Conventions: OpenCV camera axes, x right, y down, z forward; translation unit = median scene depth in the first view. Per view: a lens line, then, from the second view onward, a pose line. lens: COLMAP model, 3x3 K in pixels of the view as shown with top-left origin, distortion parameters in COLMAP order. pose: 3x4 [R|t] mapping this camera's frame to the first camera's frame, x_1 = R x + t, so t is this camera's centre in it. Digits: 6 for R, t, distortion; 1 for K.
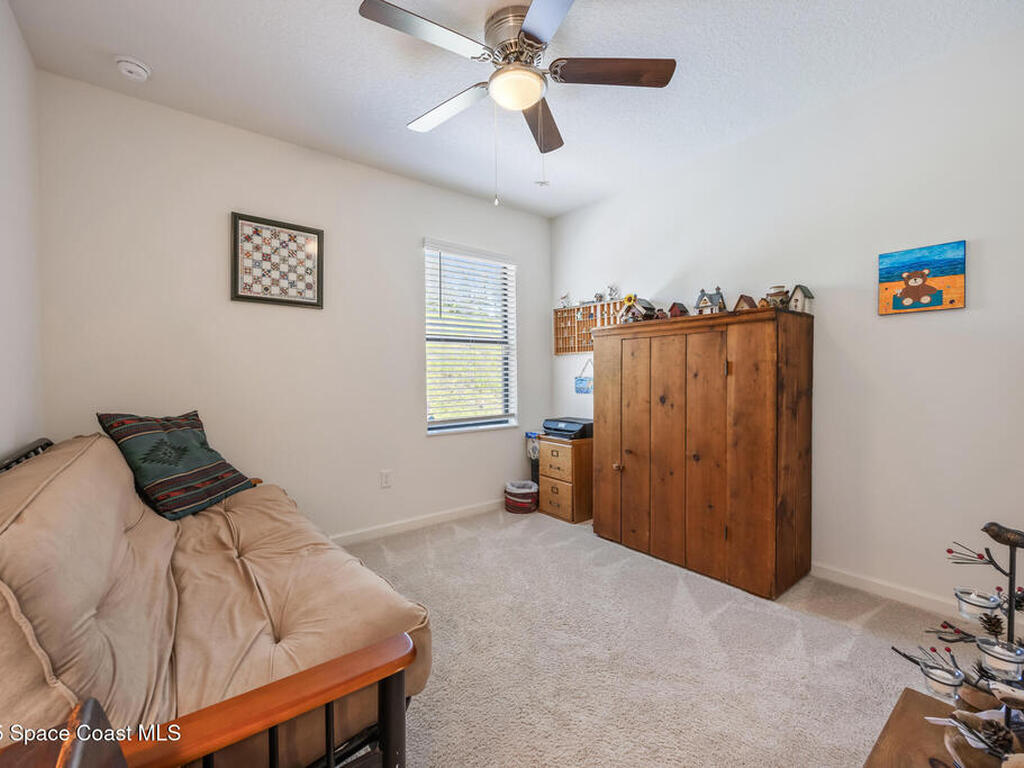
lens RADIAL K [[438.9, 0, 513.1], [0, 438.9, 384.3], [0, 0, 1]] dist [-0.004052, -0.000251]
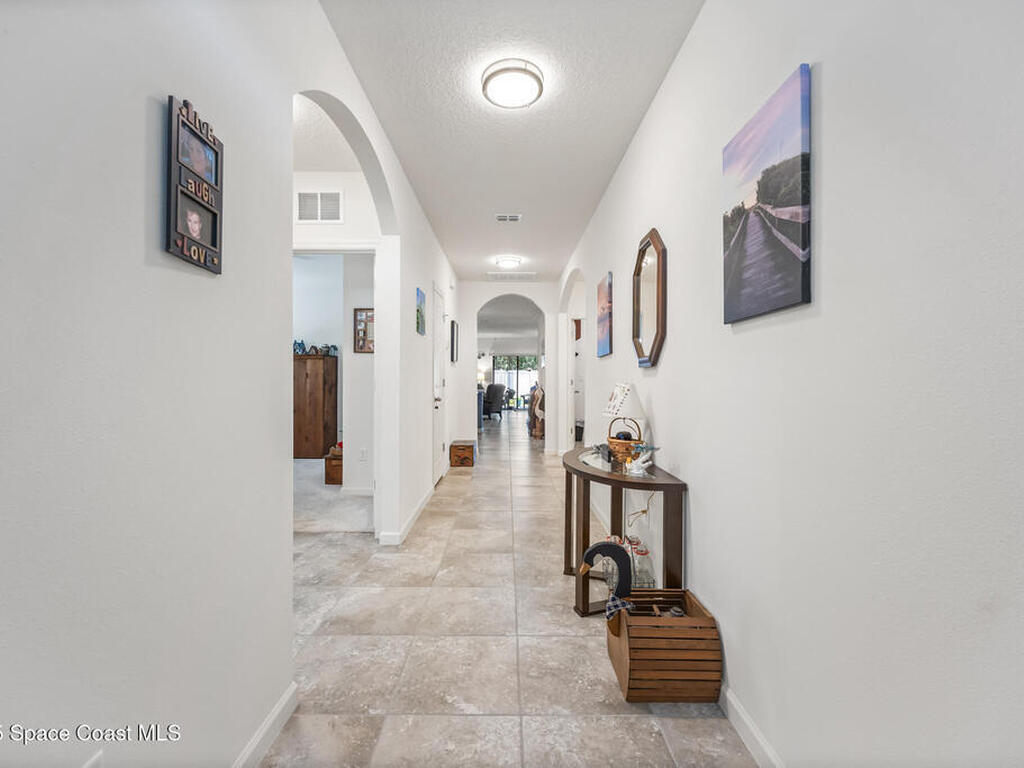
lens RADIAL K [[438.9, 0, 507.0], [0, 438.9, 379.7], [0, 0, 1]] dist [-0.004052, -0.000251]
pose [[0.623298, 0.006097, 0.781961, -0.796656], [0.003595, 0.999937, -0.010662, 0.018668], [-0.781976, 0.009457, 0.623236, -1.536559]]
